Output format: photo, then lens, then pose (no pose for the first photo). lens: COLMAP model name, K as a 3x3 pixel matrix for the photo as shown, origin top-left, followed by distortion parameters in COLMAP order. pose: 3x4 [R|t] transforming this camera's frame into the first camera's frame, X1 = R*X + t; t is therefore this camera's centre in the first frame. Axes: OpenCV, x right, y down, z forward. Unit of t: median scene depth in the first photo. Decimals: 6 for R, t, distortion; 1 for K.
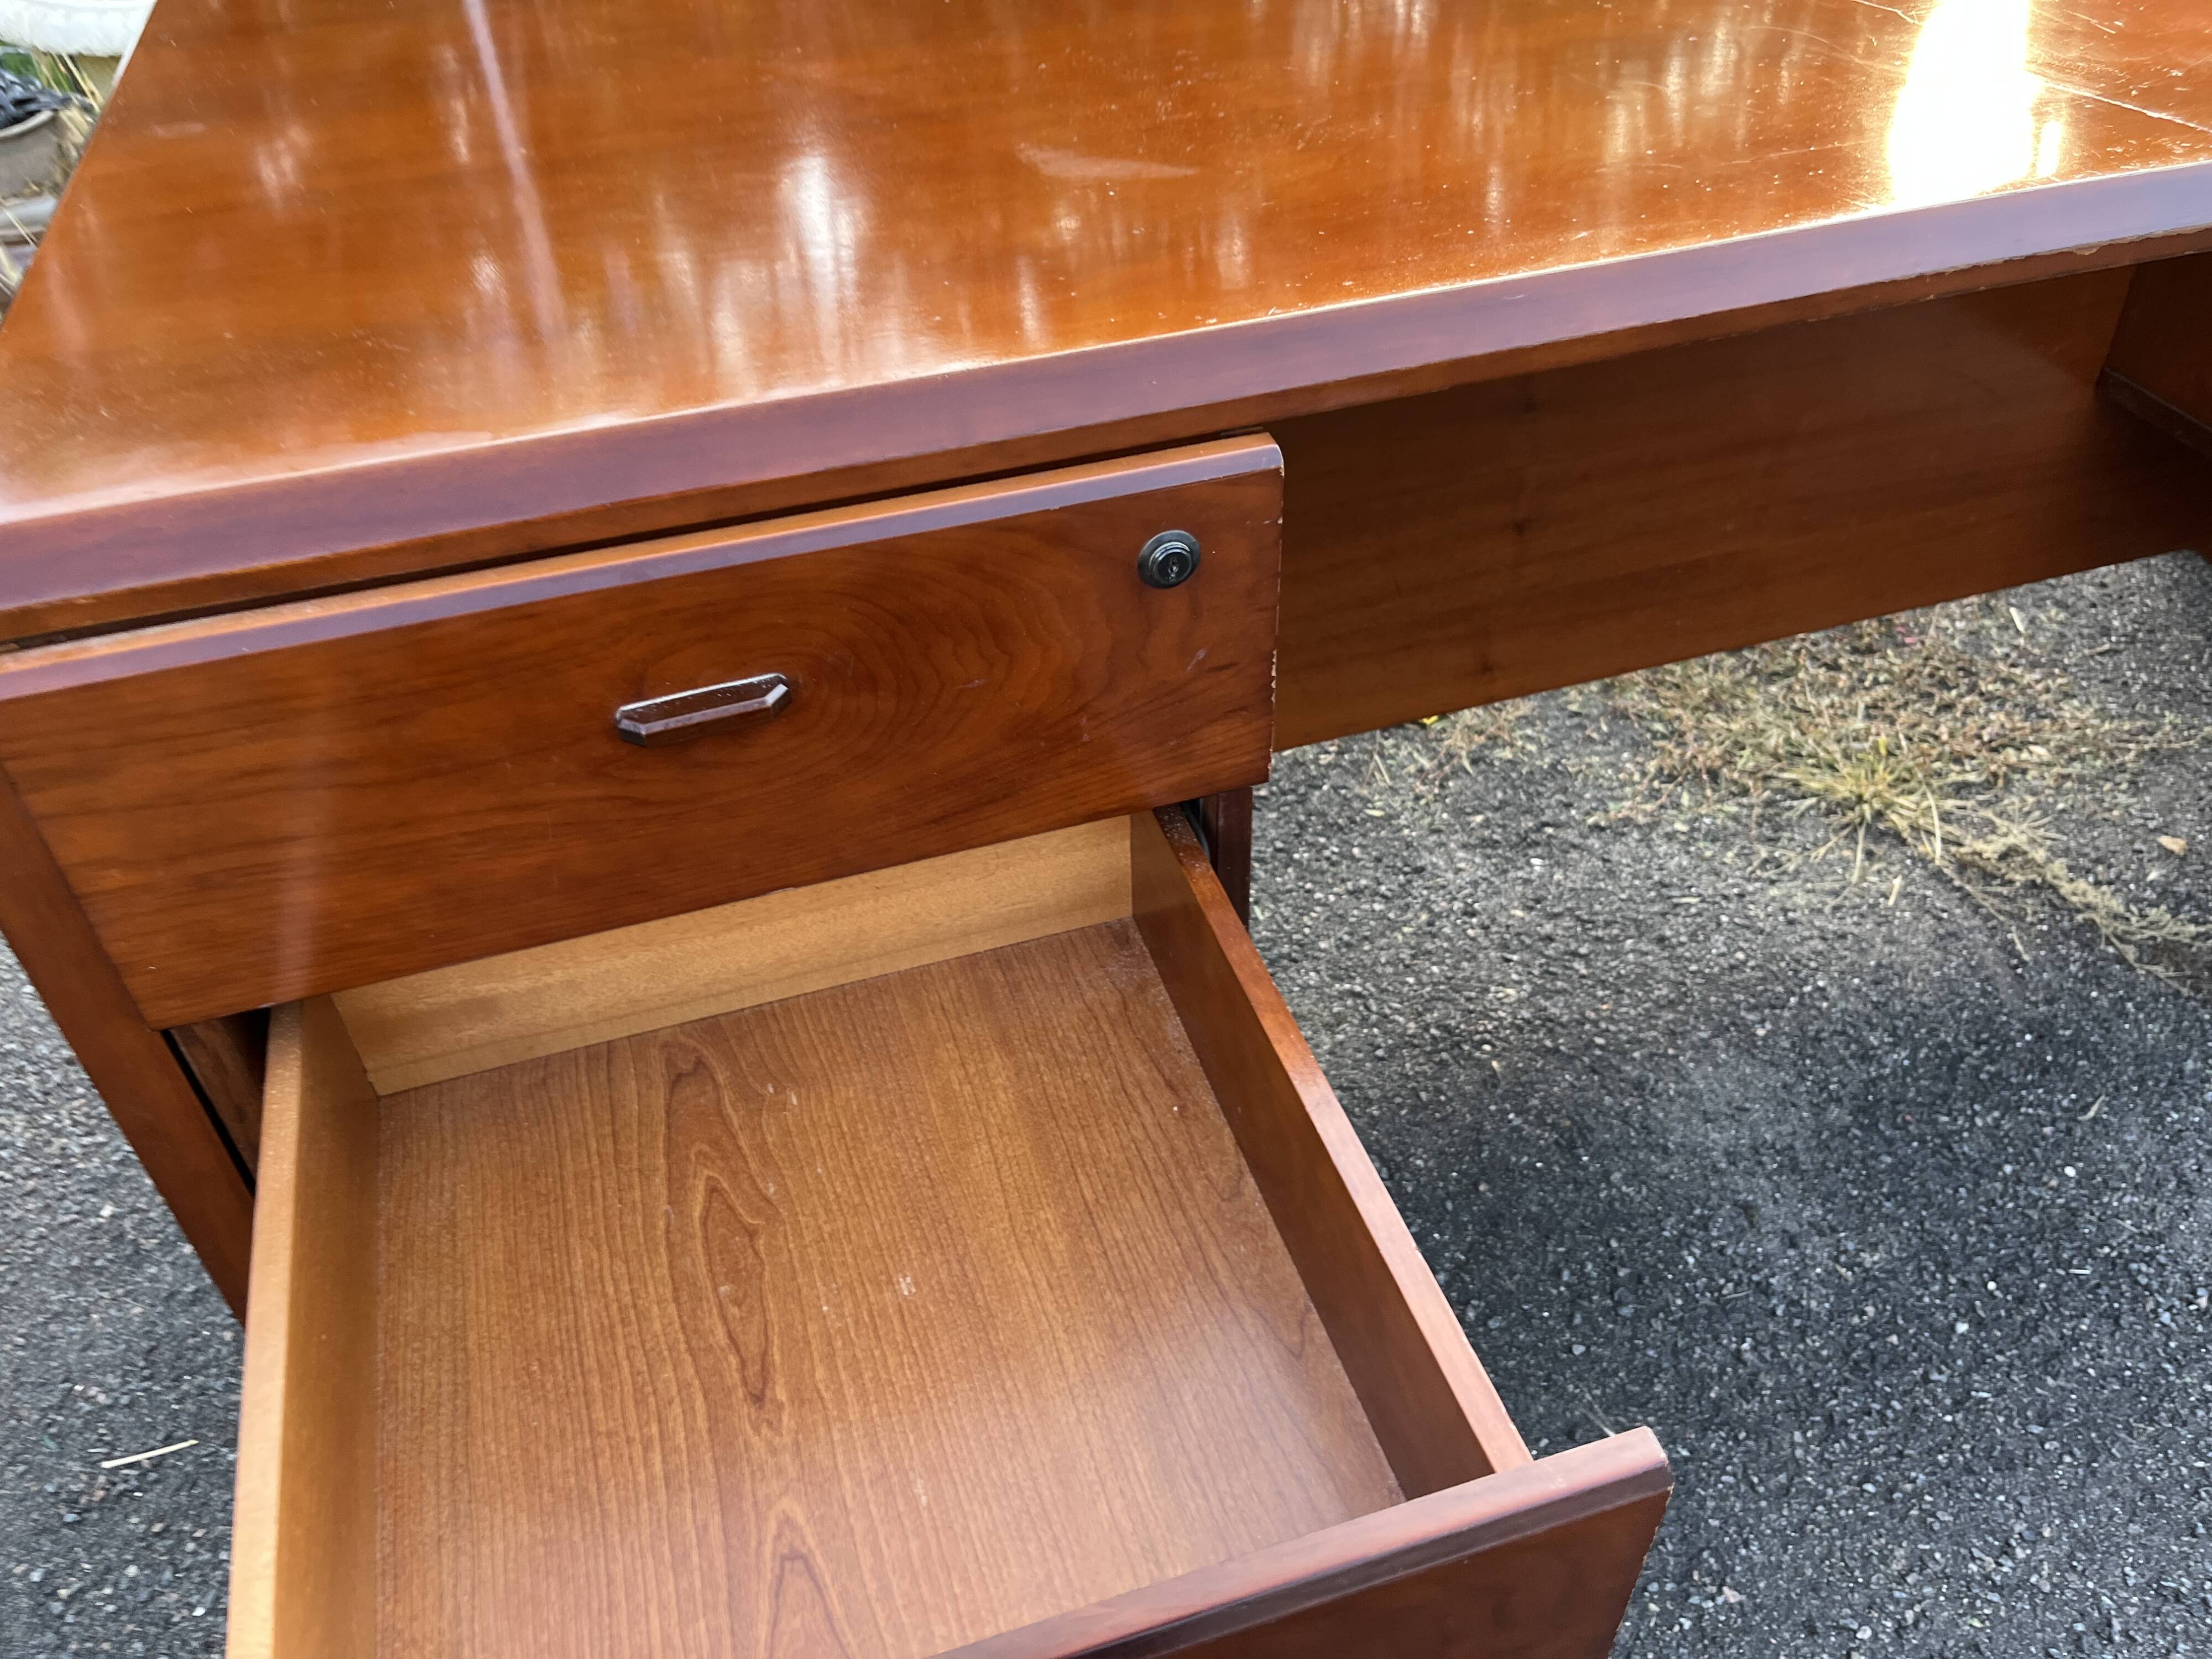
lens RADIAL K [[1705.8, 0, 1104.5], [0, 1705.8, 840.0], [0, 0, 1]] dist [0.068893, -0.110751]
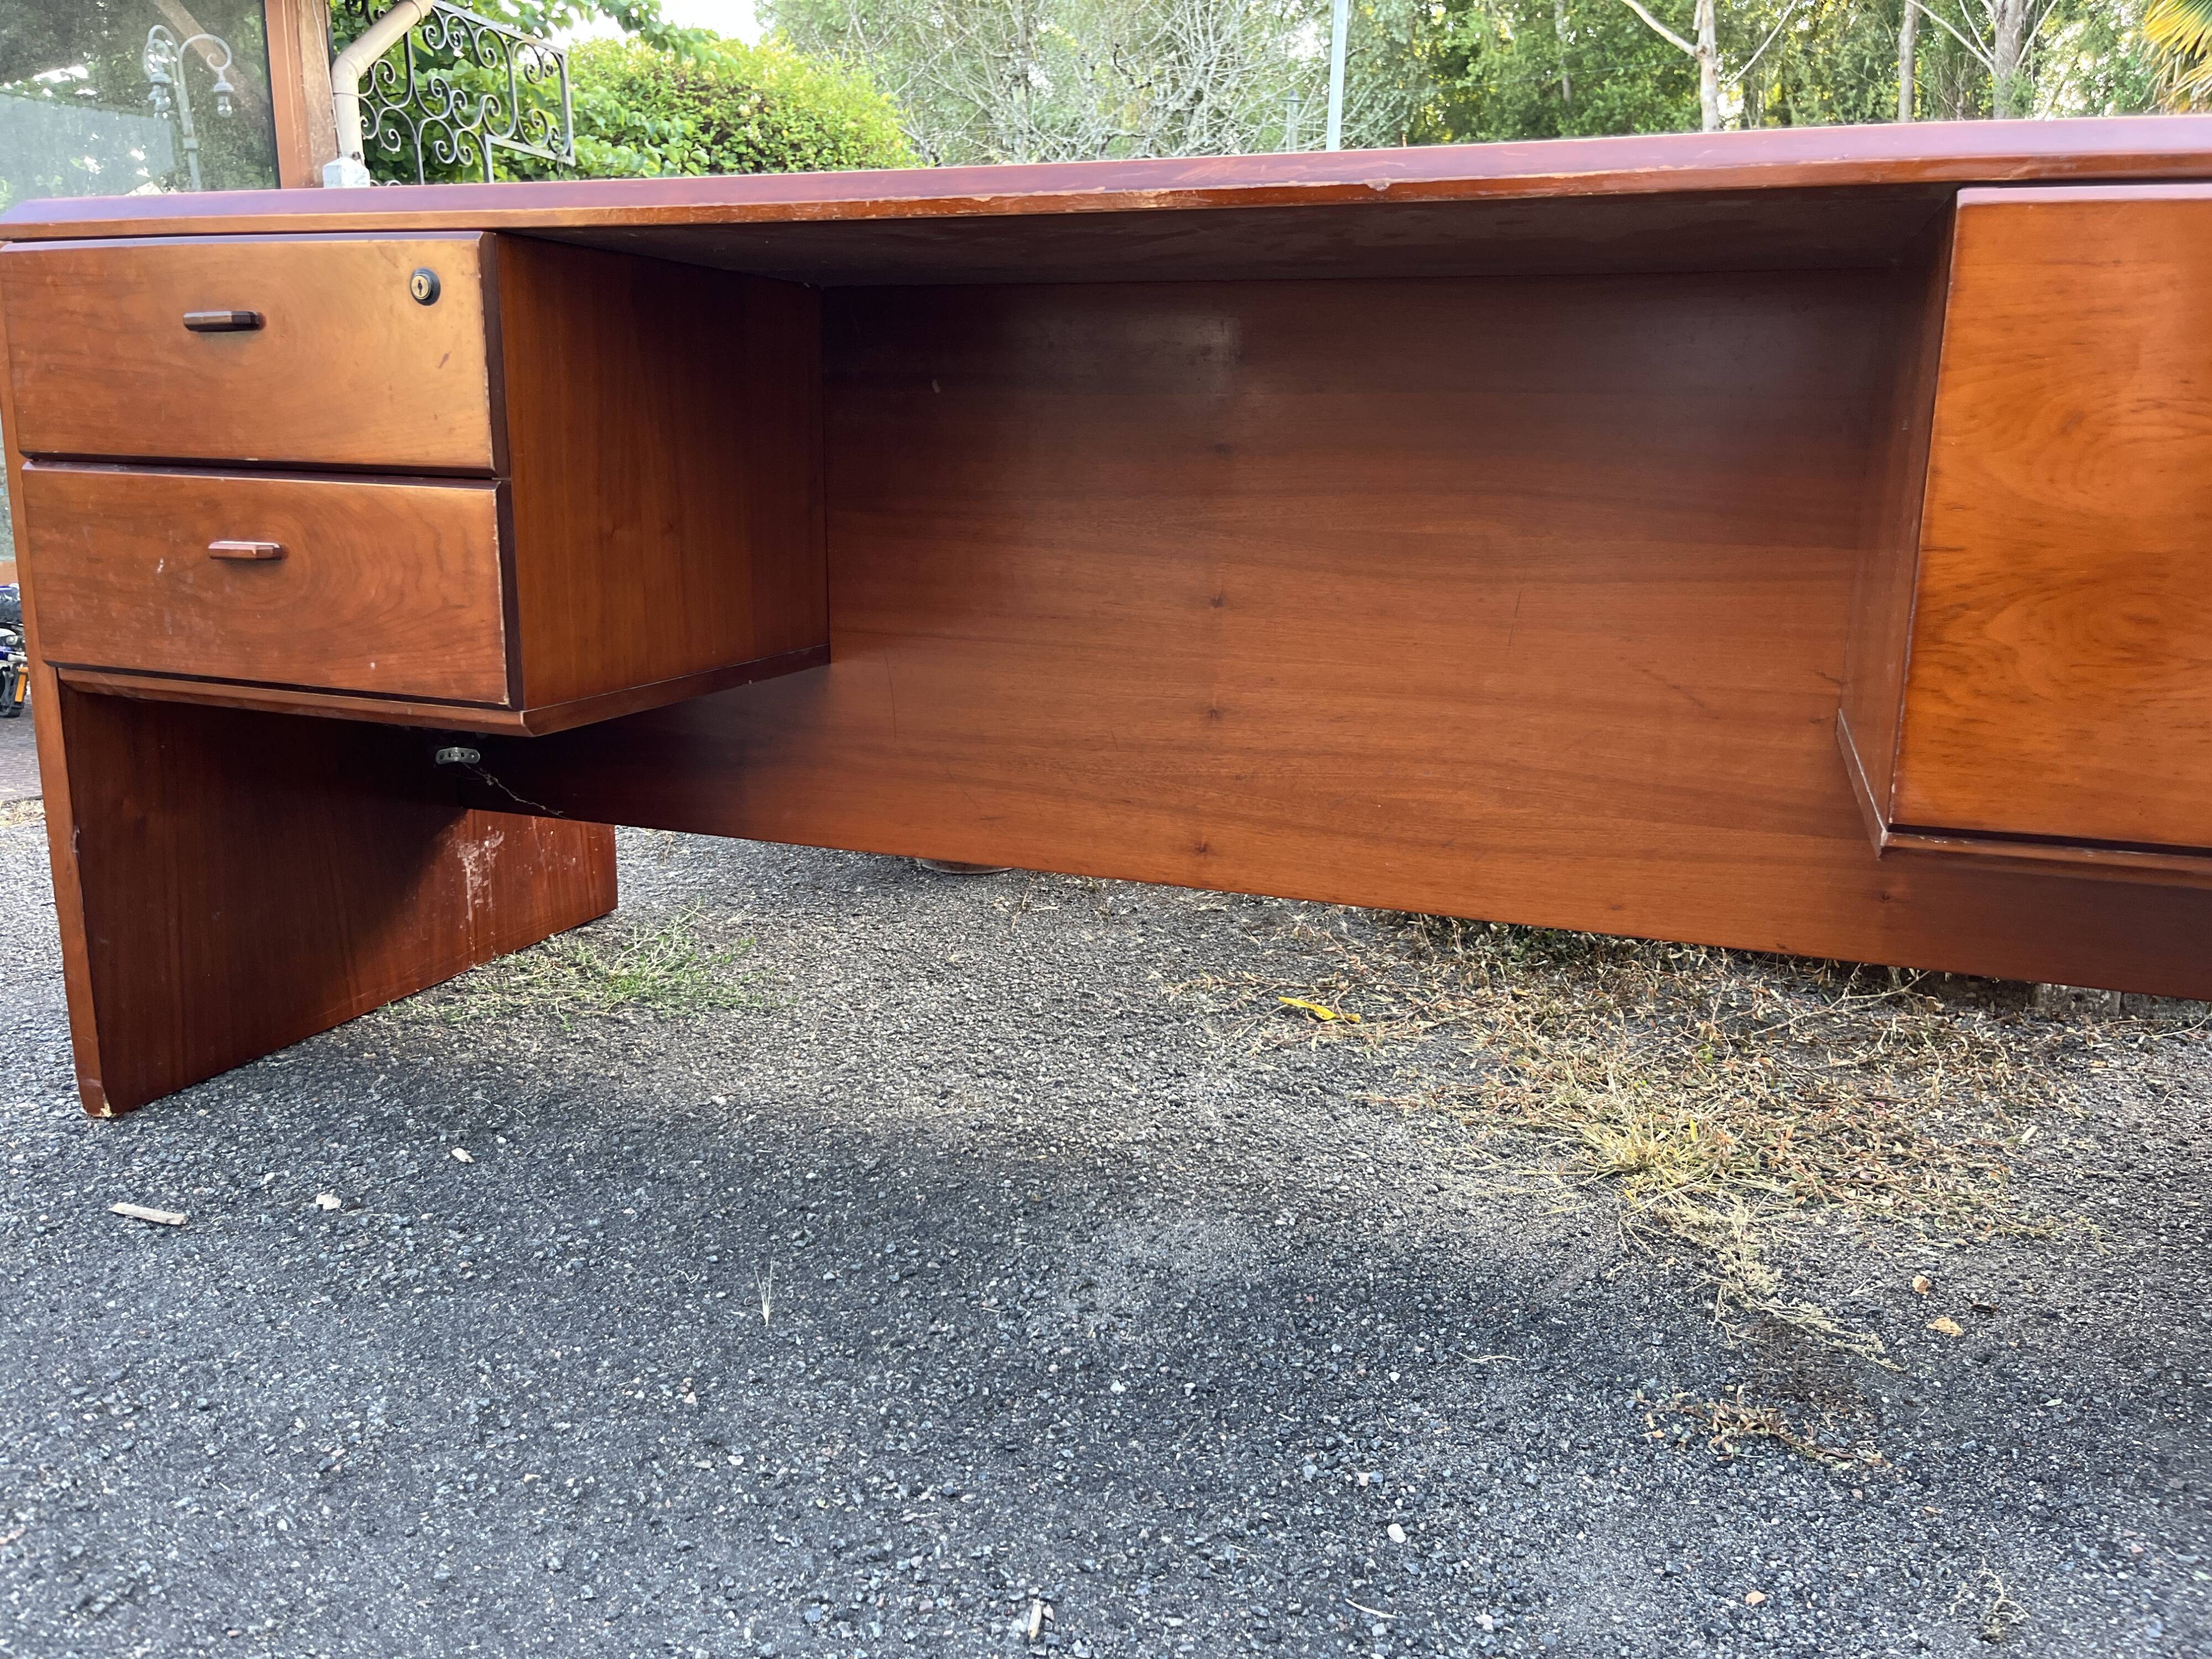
lens RADIAL K [[1696.7, 0, 1090.9], [0, 1696.7, 809.8], [0, 0, 1]] dist [0.063946, -0.096458]
pose [[0.789935, 0.185930, -0.584322, 0.820959], [-0.431394, 0.845724, -0.314087, 0.264244], [0.435777, 0.500182, 0.748276, 0.111409]]
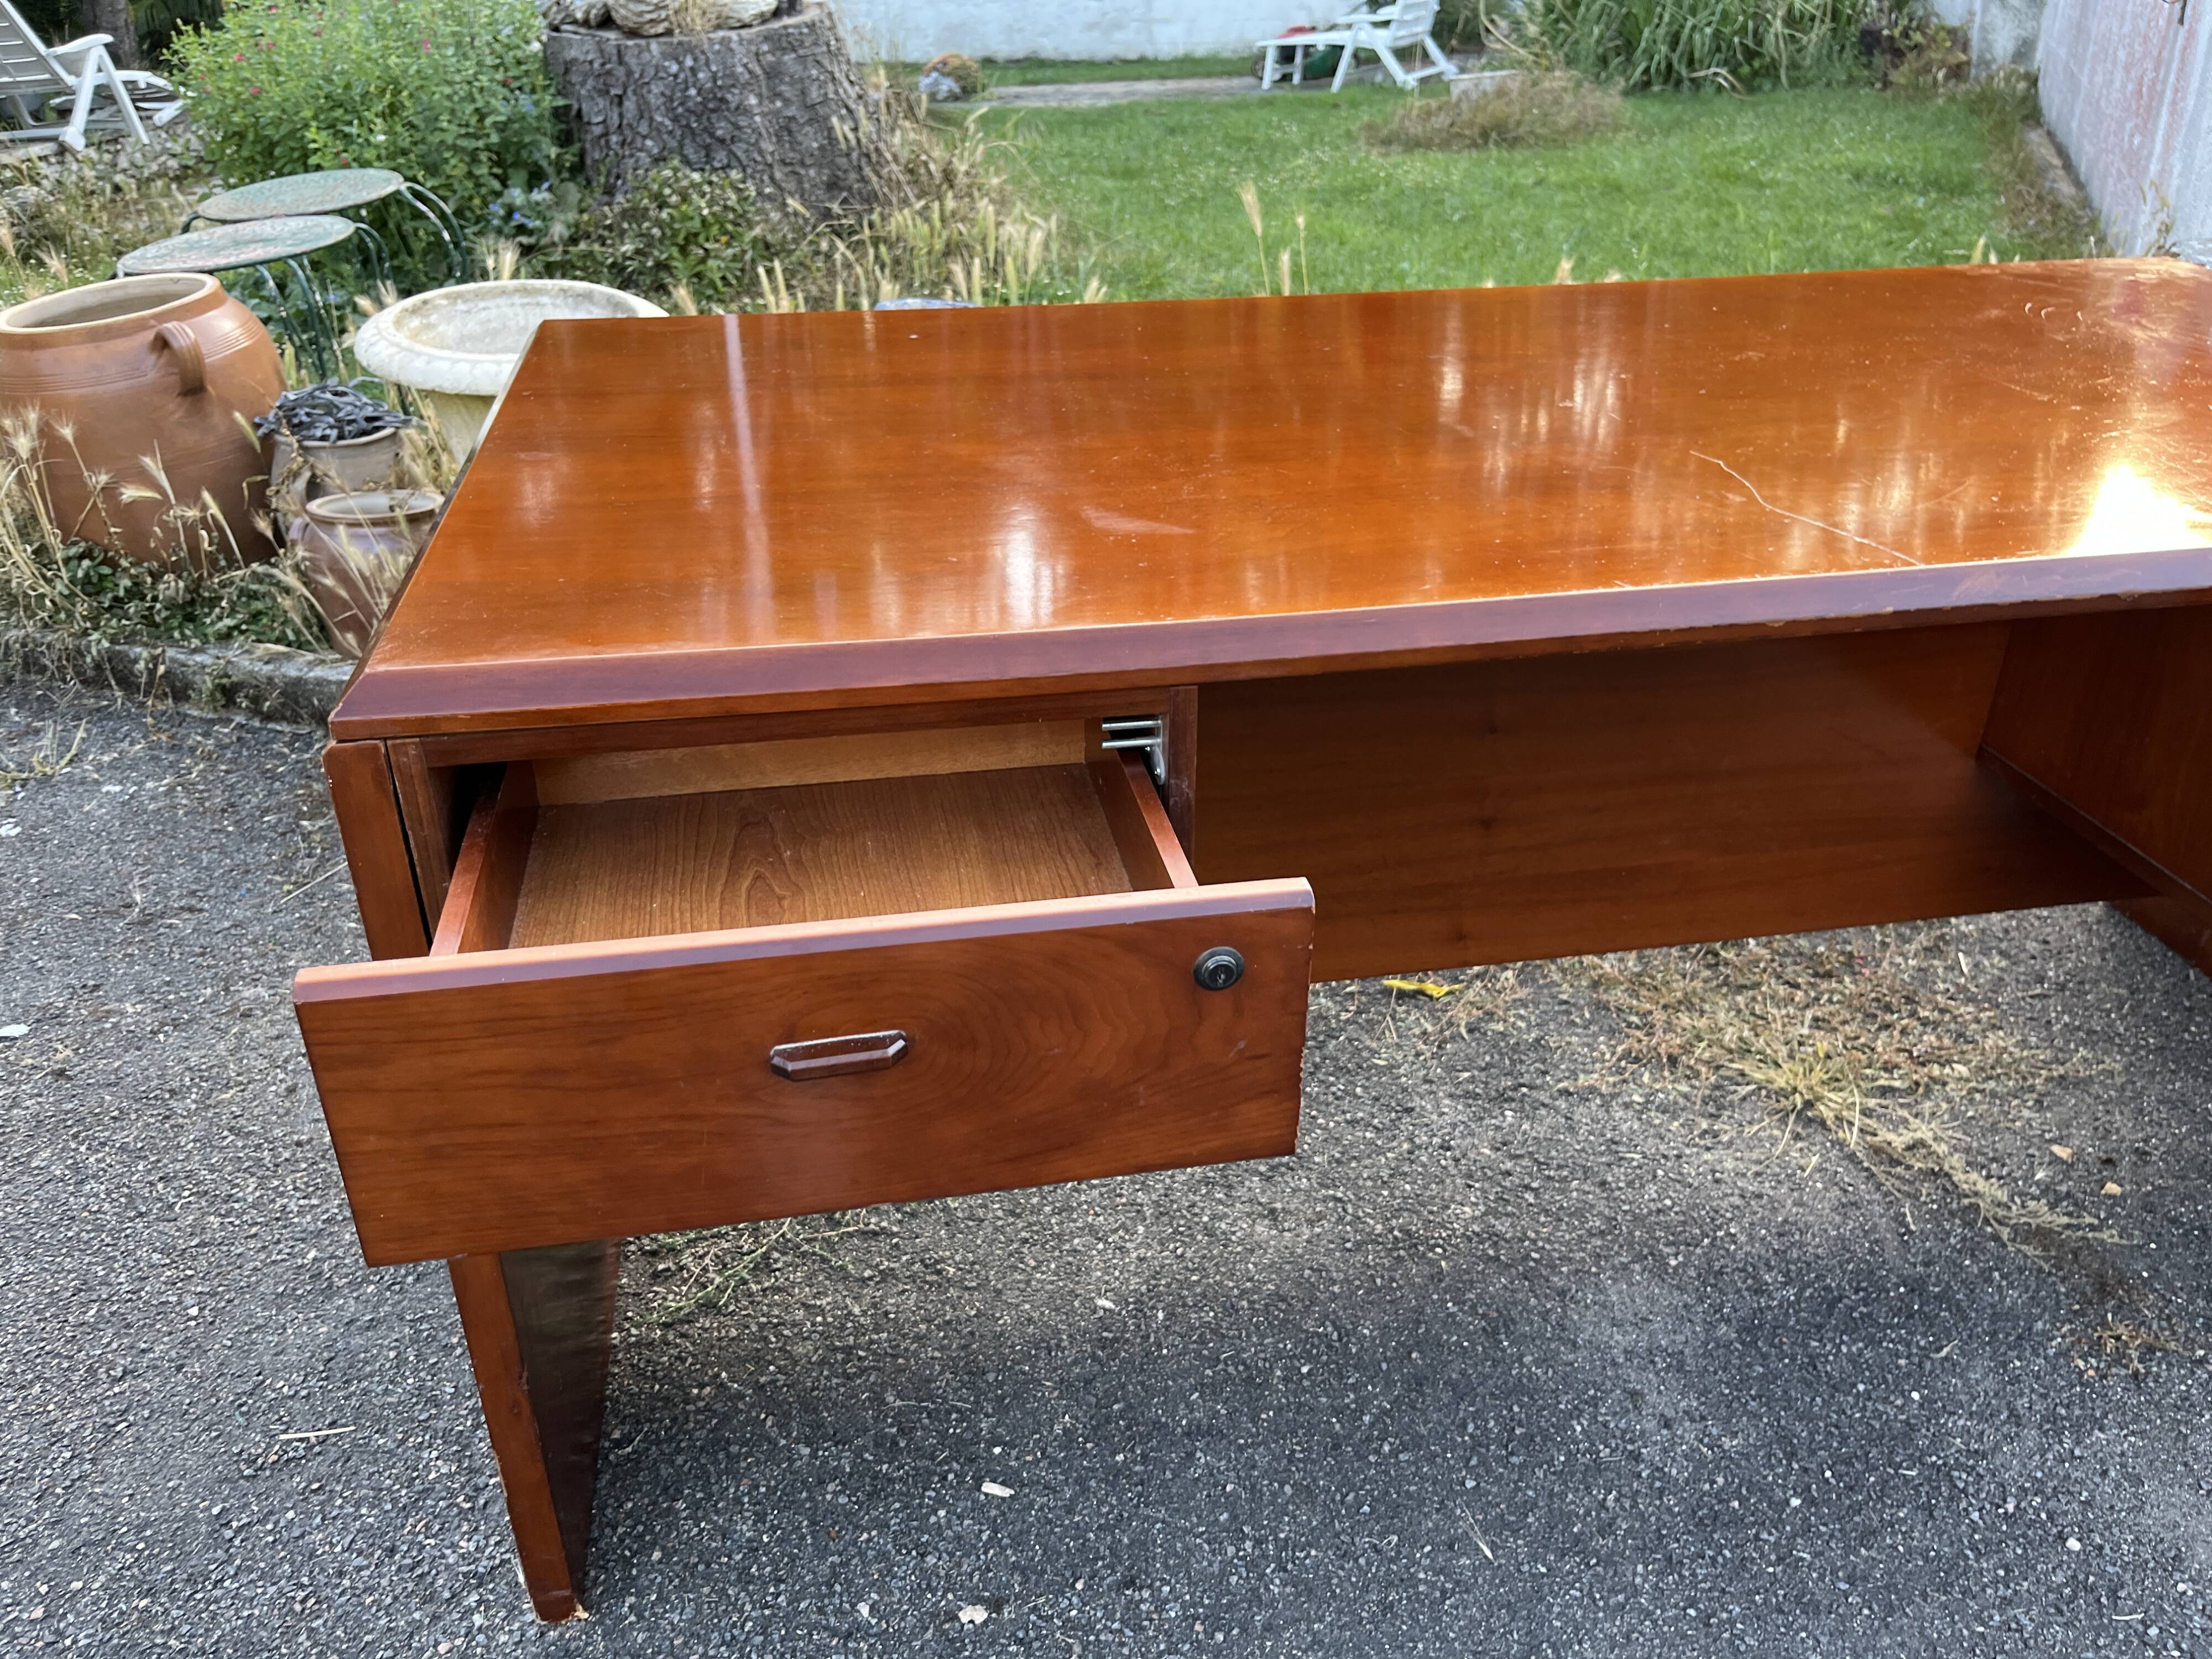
lens RADIAL K [[1704.4, 0, 1129.0], [0, 1704.4, 850.6], [0, 0, 1]] dist [0.076006, -0.116606]
pose [[0.992688, 0.090737, -0.079607, 0.079190], [-0.104311, 0.976717, -0.187463, 0.095657], [0.060743, 0.194397, 0.979040, -0.232127]]
